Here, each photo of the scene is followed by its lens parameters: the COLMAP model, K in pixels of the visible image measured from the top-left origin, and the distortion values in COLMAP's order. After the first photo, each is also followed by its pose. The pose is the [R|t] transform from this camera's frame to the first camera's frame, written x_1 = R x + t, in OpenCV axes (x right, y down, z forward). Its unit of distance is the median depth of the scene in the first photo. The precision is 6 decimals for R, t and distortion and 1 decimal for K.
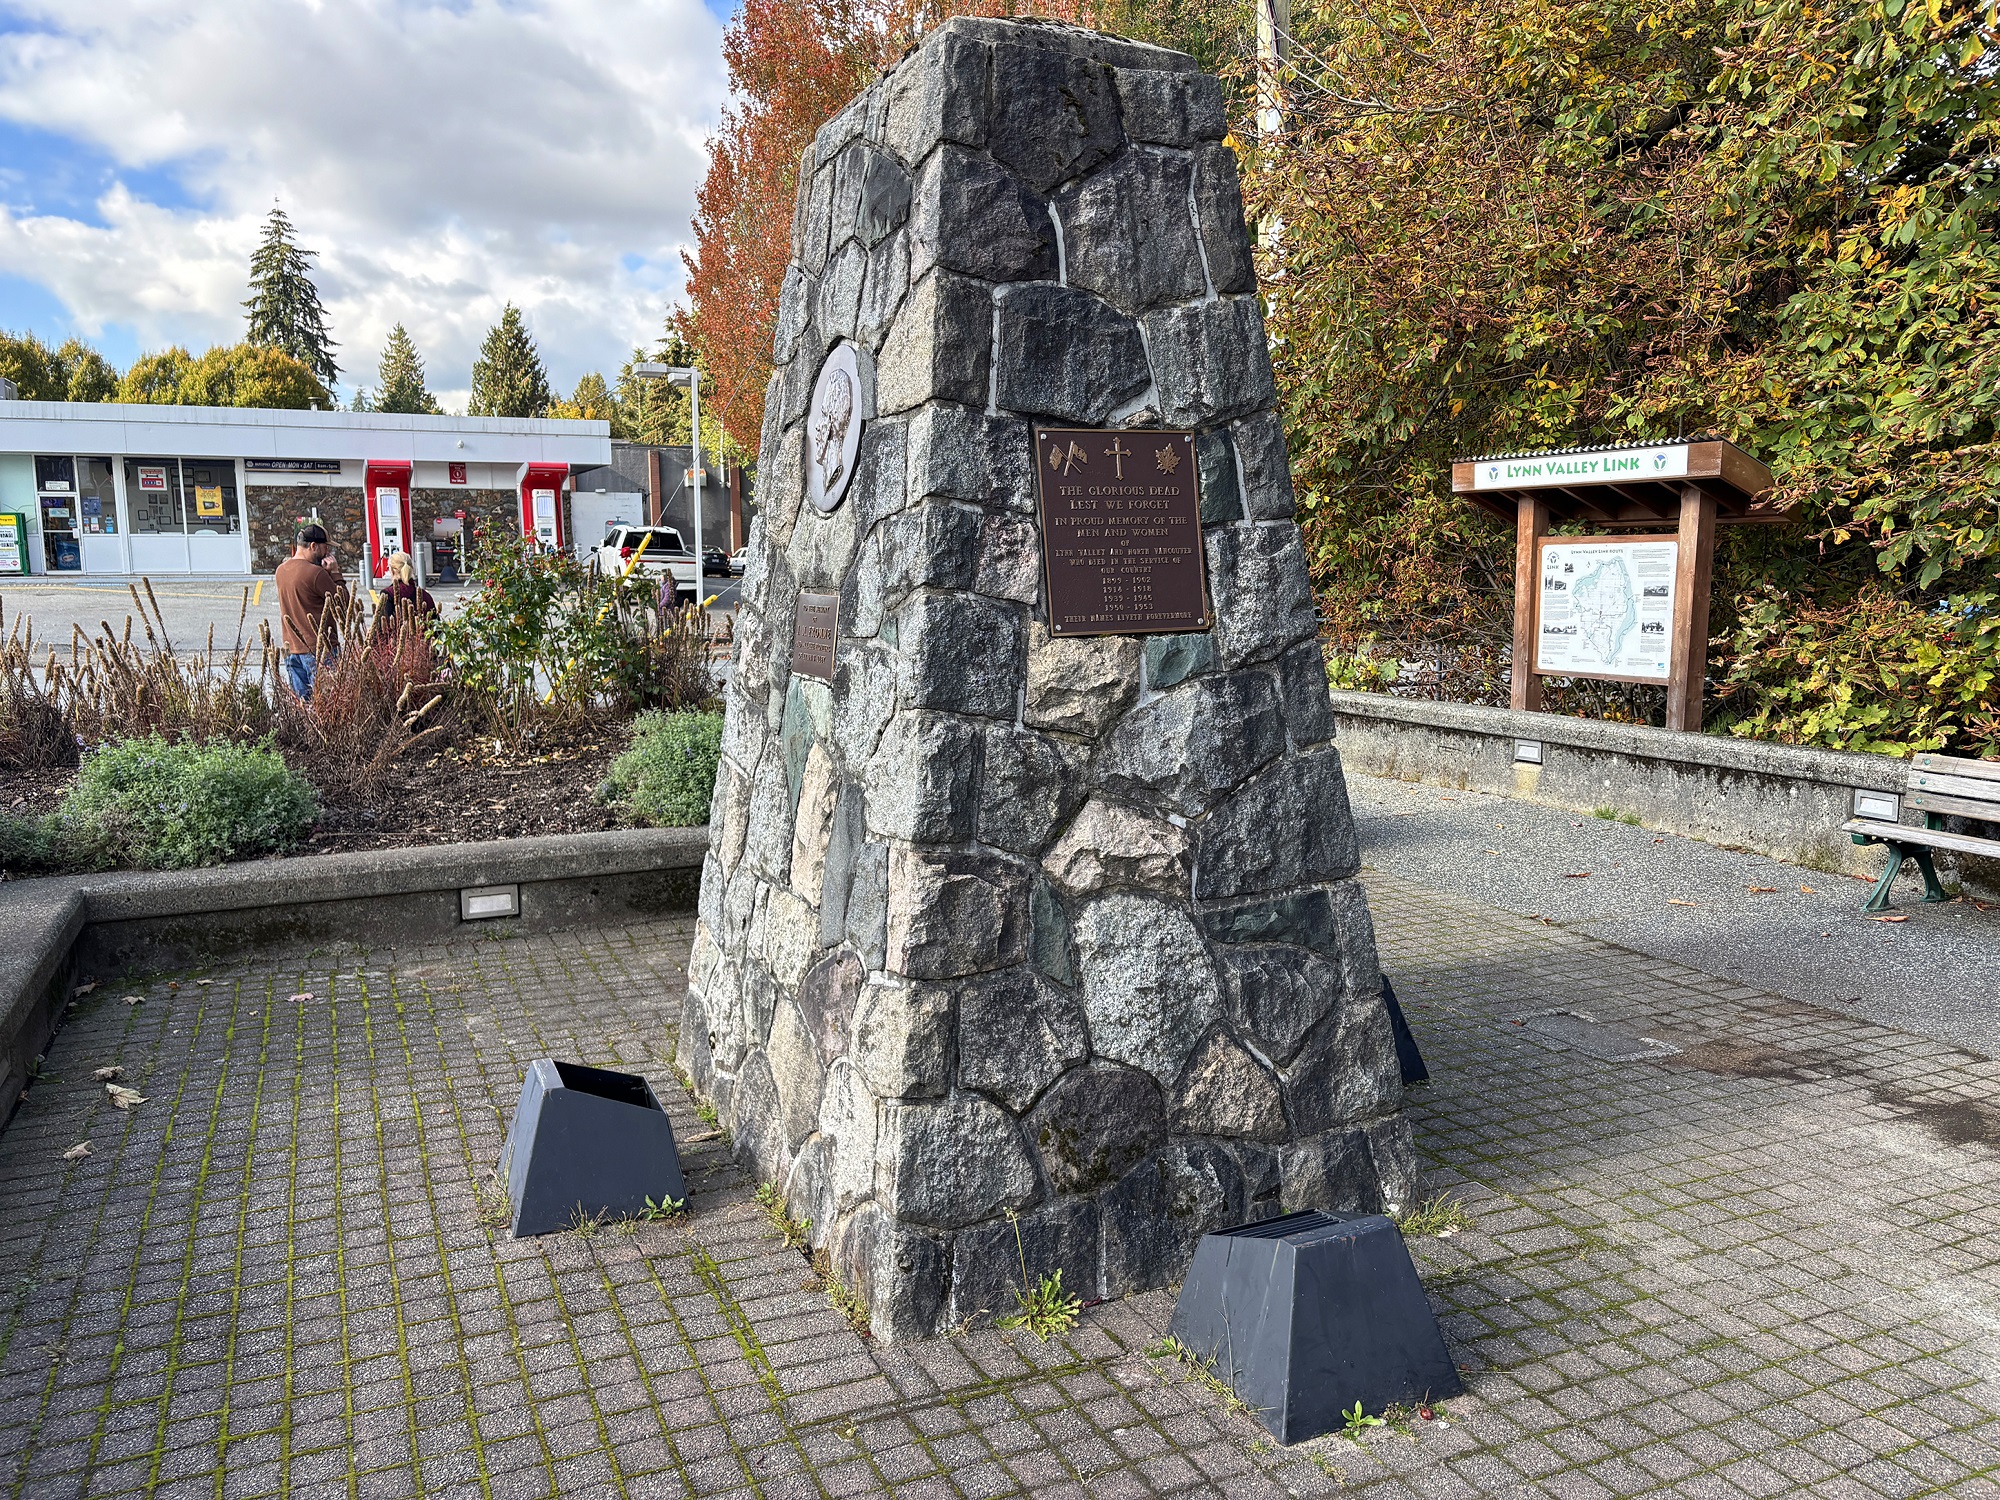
lens RADIAL K [[1498.0, 0, 1002.9], [0, 1498.0, 757.5], [0, 0, 1]] dist [0.031941, -0.028875]
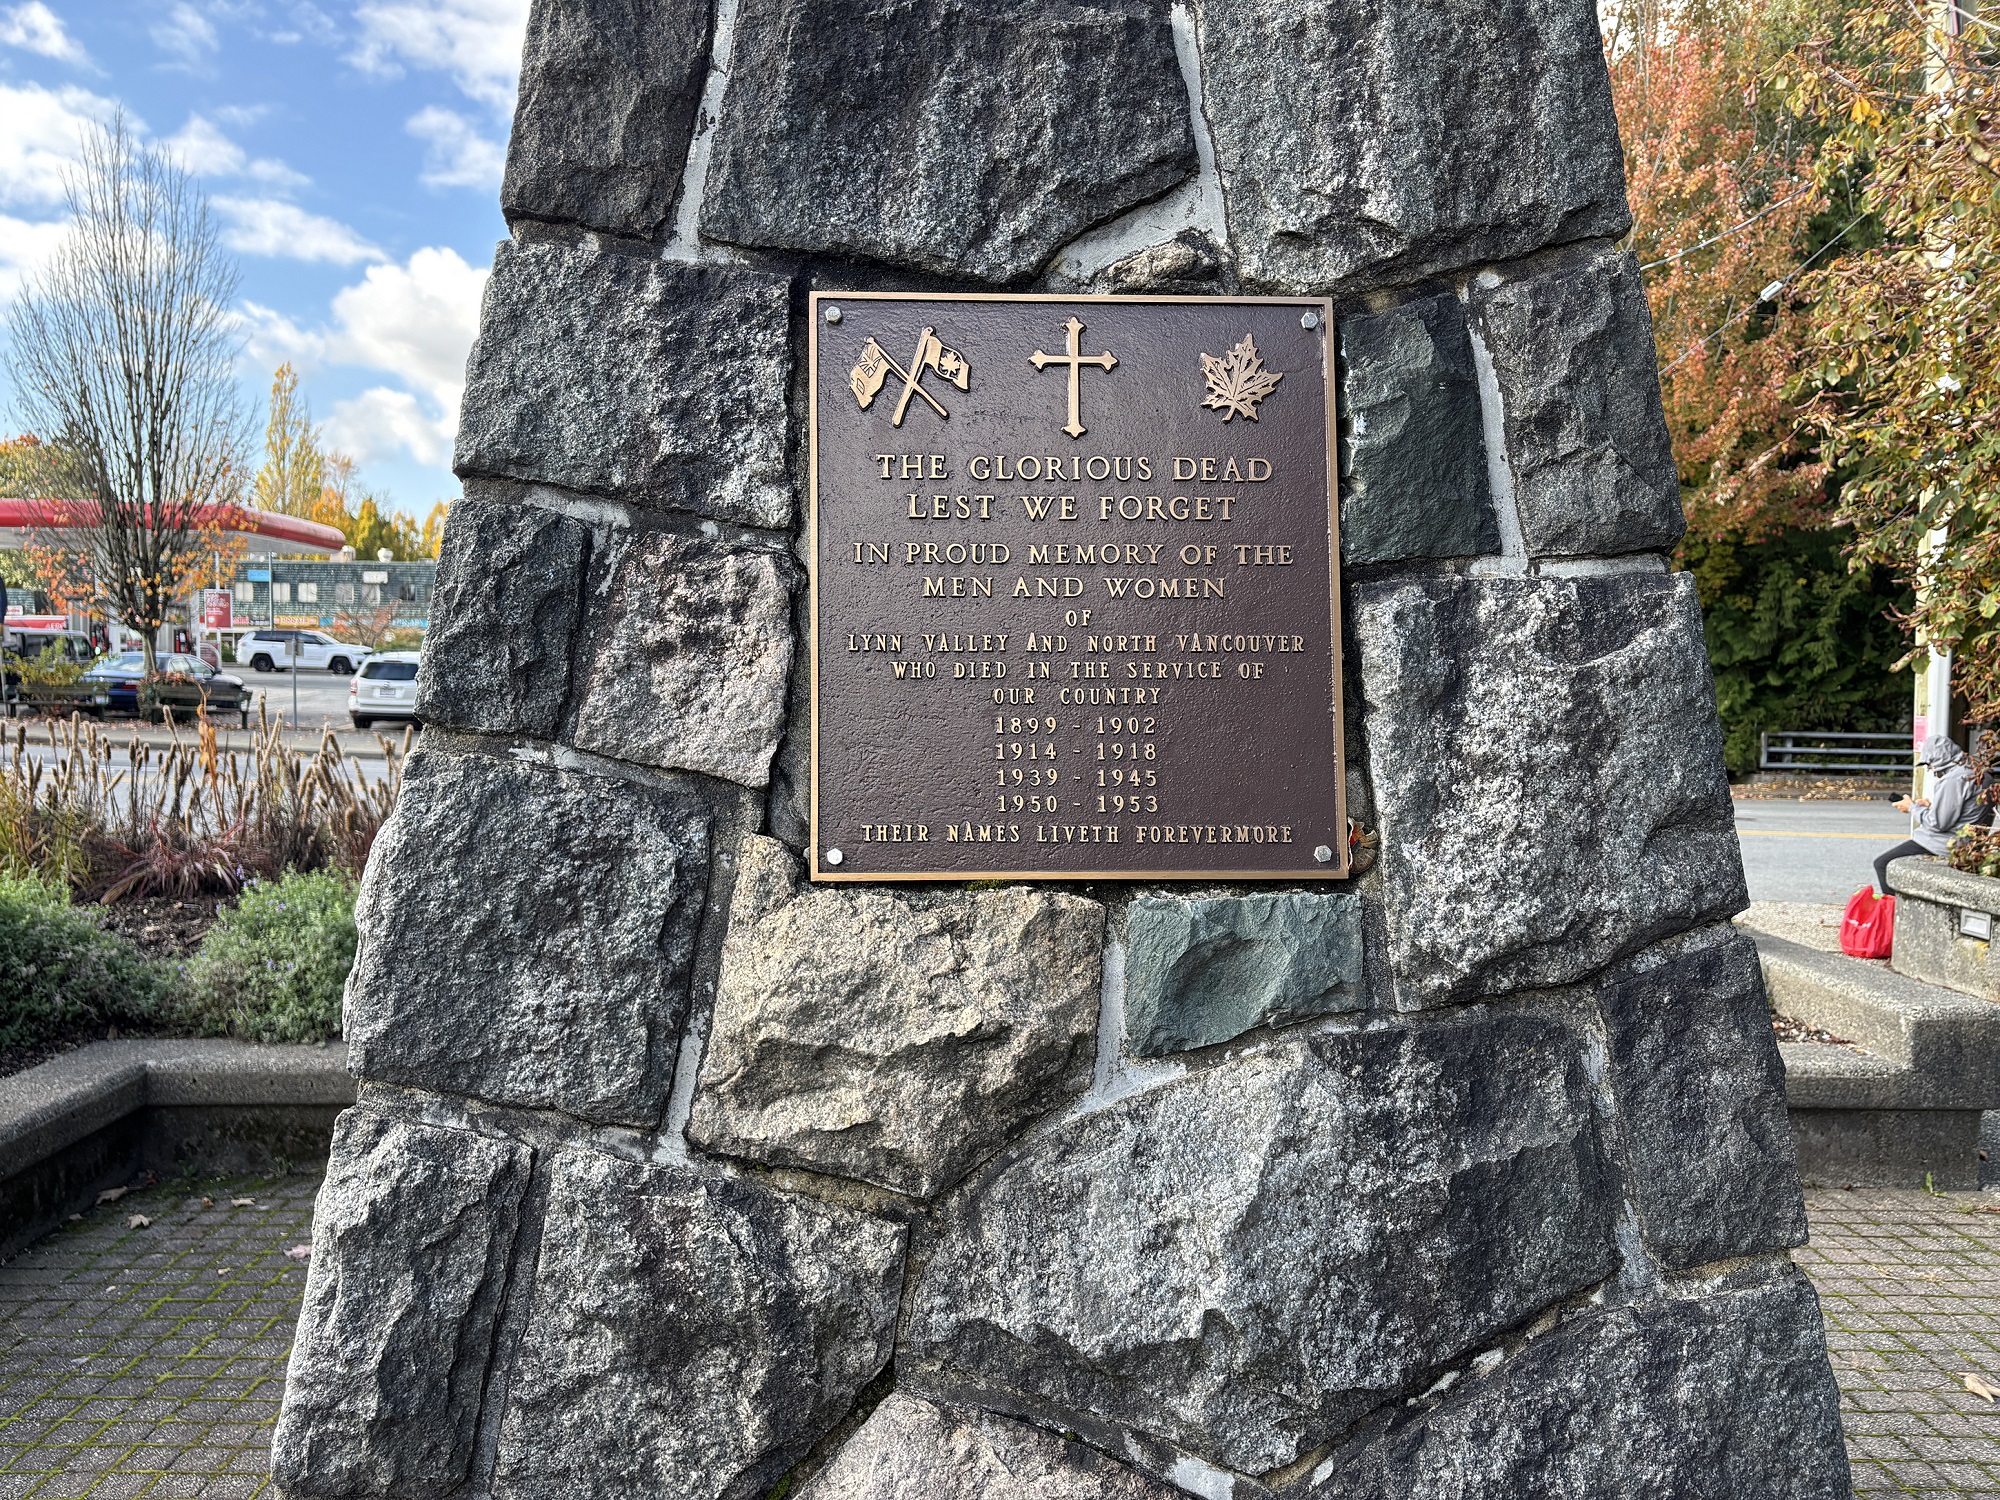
lens RADIAL K [[1498.0, 0, 988.3], [0, 1498.0, 740.2], [0, 0, 1]] dist [0.031941, -0.028875]
pose [[0.922416, 0.033264, -0.384763, 0.194478], [-0.070120, 0.994150, -0.082156, -0.085438], [0.379779, 0.102761, 0.919352, 0.679707]]
